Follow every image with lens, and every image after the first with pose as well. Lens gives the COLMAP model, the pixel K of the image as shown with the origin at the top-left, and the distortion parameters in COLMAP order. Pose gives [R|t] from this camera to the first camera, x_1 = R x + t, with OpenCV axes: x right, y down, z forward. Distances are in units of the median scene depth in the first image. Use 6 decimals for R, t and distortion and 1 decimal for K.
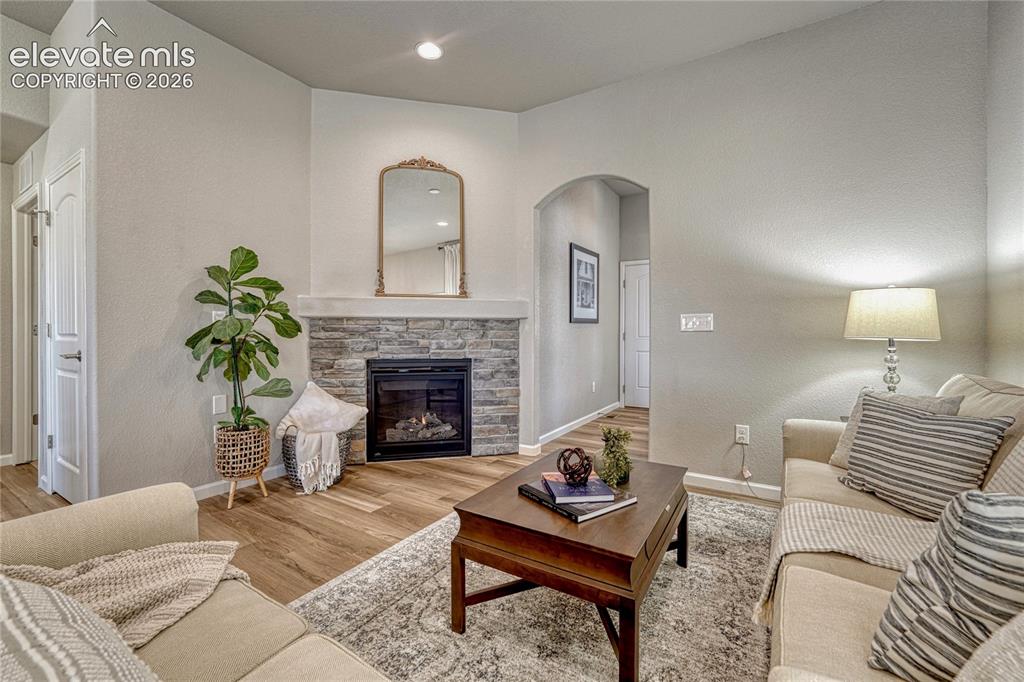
lens RADIAL K [[427.6, 0, 507.0], [0, 427.6, 336.1], [0, 0, 1]] dist [-0.009646, 0.001230]
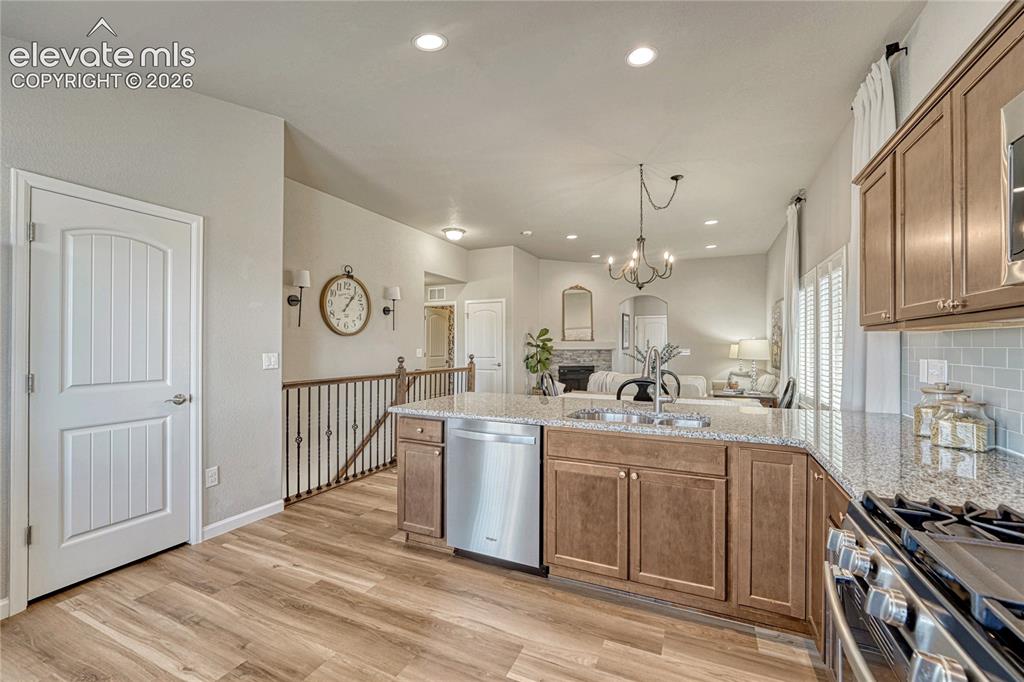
lens RADIAL K [[427.6, 0, 518.7], [0, 427.6, 341.7], [0, 0, 1]] dist [-0.009646, 0.001230]
pose [[0.990918, 0.002106, 0.134452, -0.897915], [0.000096, 0.999866, -0.016370, -0.047487], [-0.134468, 0.016234, 0.990785, -1.460105]]
